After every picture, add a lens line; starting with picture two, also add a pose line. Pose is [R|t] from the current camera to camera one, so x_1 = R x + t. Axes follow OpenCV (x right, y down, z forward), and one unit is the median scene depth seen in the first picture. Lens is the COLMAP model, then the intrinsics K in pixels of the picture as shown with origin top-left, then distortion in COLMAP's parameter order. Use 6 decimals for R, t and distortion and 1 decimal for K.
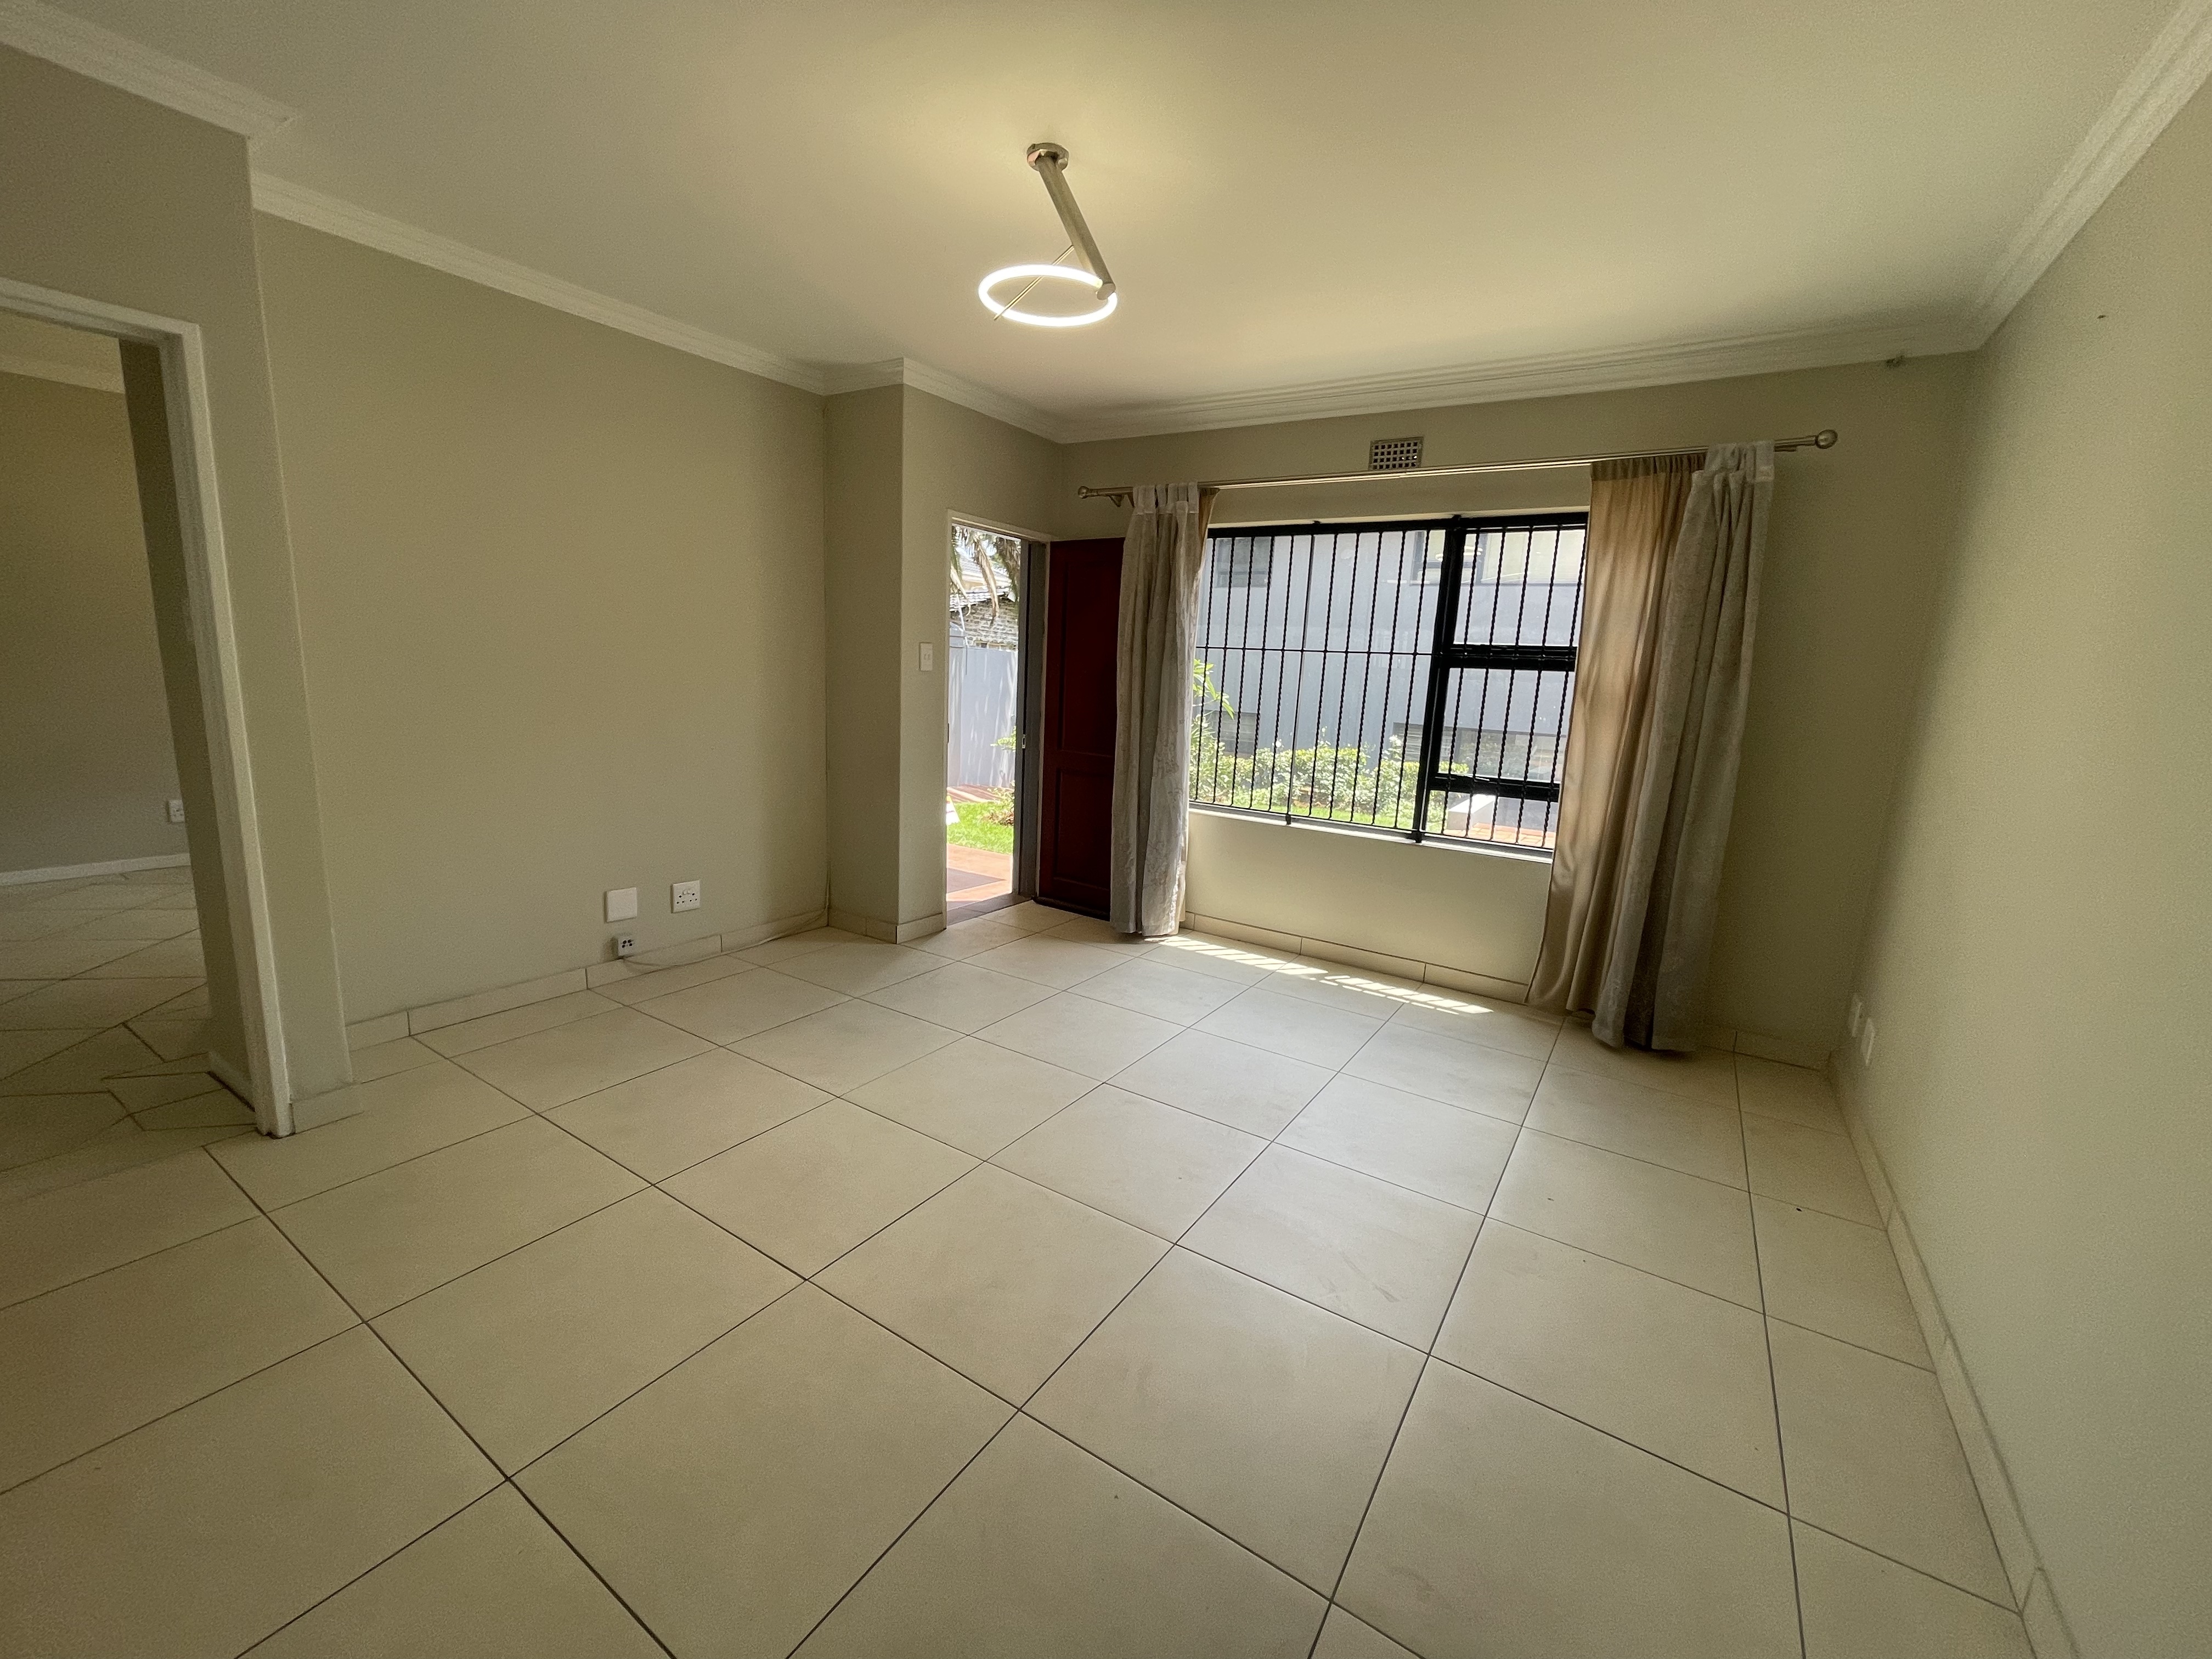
lens RADIAL K [[892.8, 0, 1110.2], [0, 892.8, 825.4], [0, 0, 1]] dist [-0.003939, 0.000533]
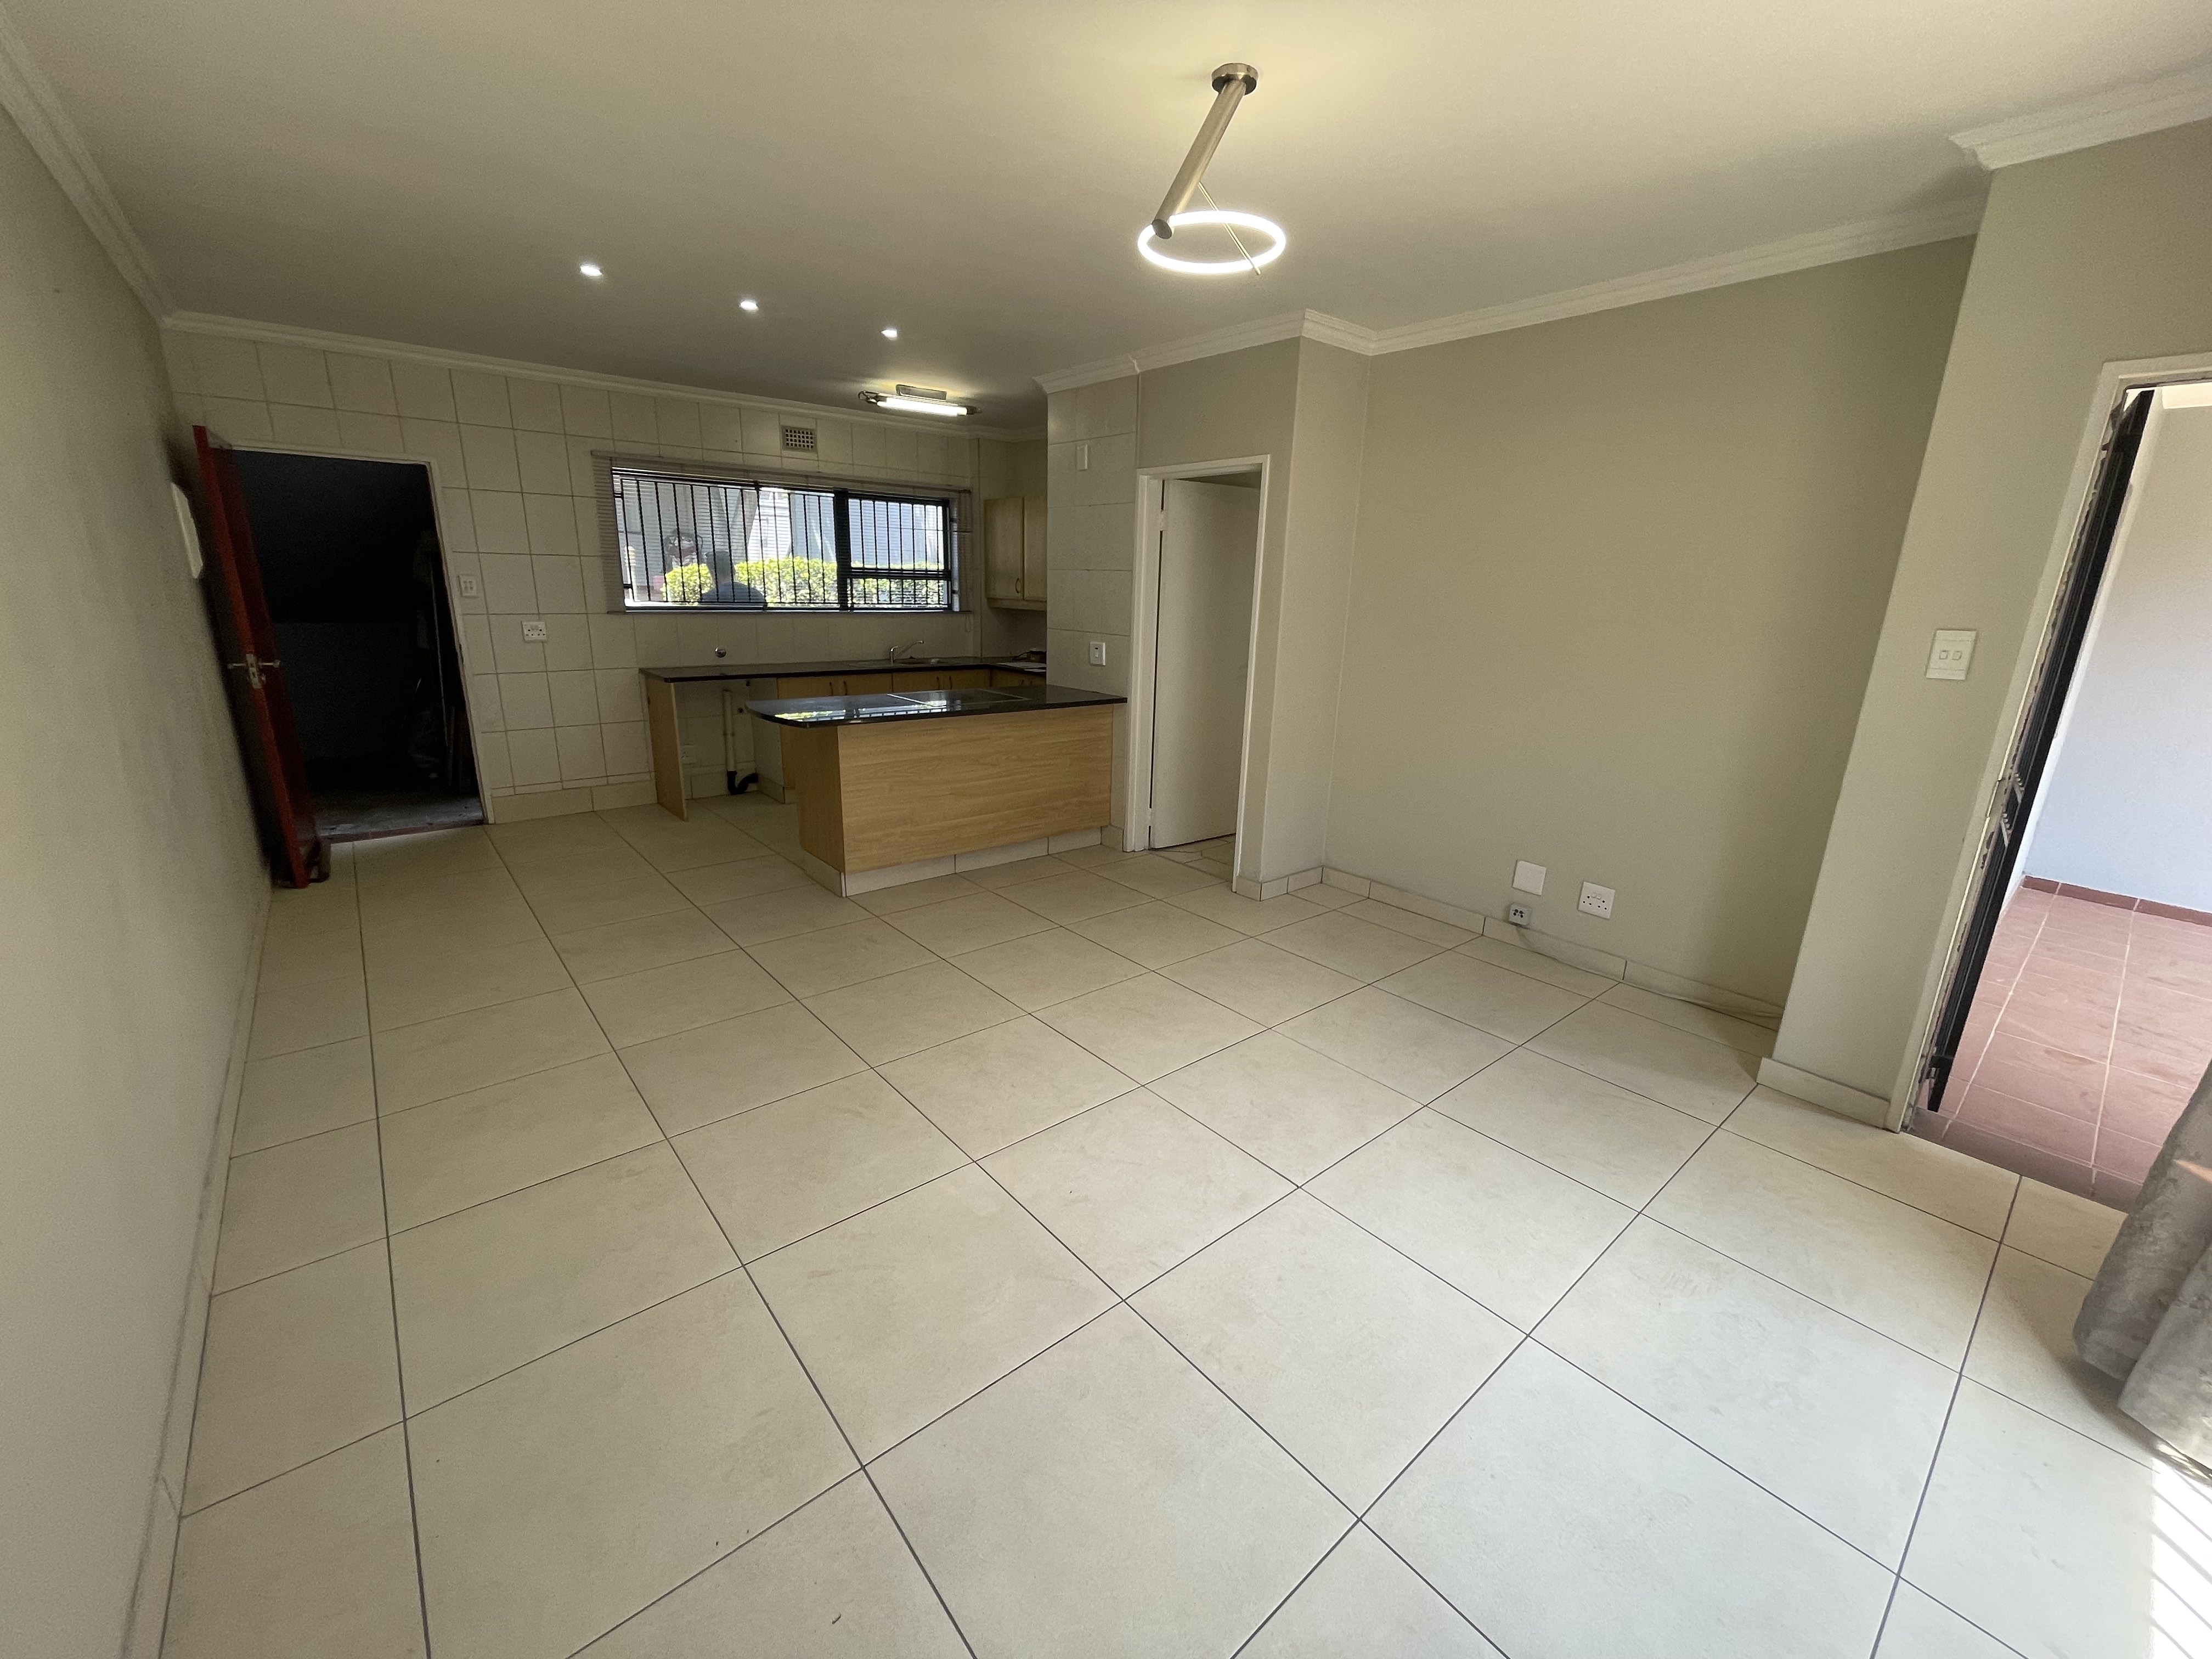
lens RADIAL K [[892.8, 0, 1110.2], [0, 892.8, 825.4], [0, 0, 1]] dist [-0.003939, 0.000533]
pose [[-0.284451, 0.199124, -0.937783, 0.541930], [-0.209408, 0.941665, 0.263467, -0.136731], [0.935541, 0.271322, -0.226159, 0.721698]]
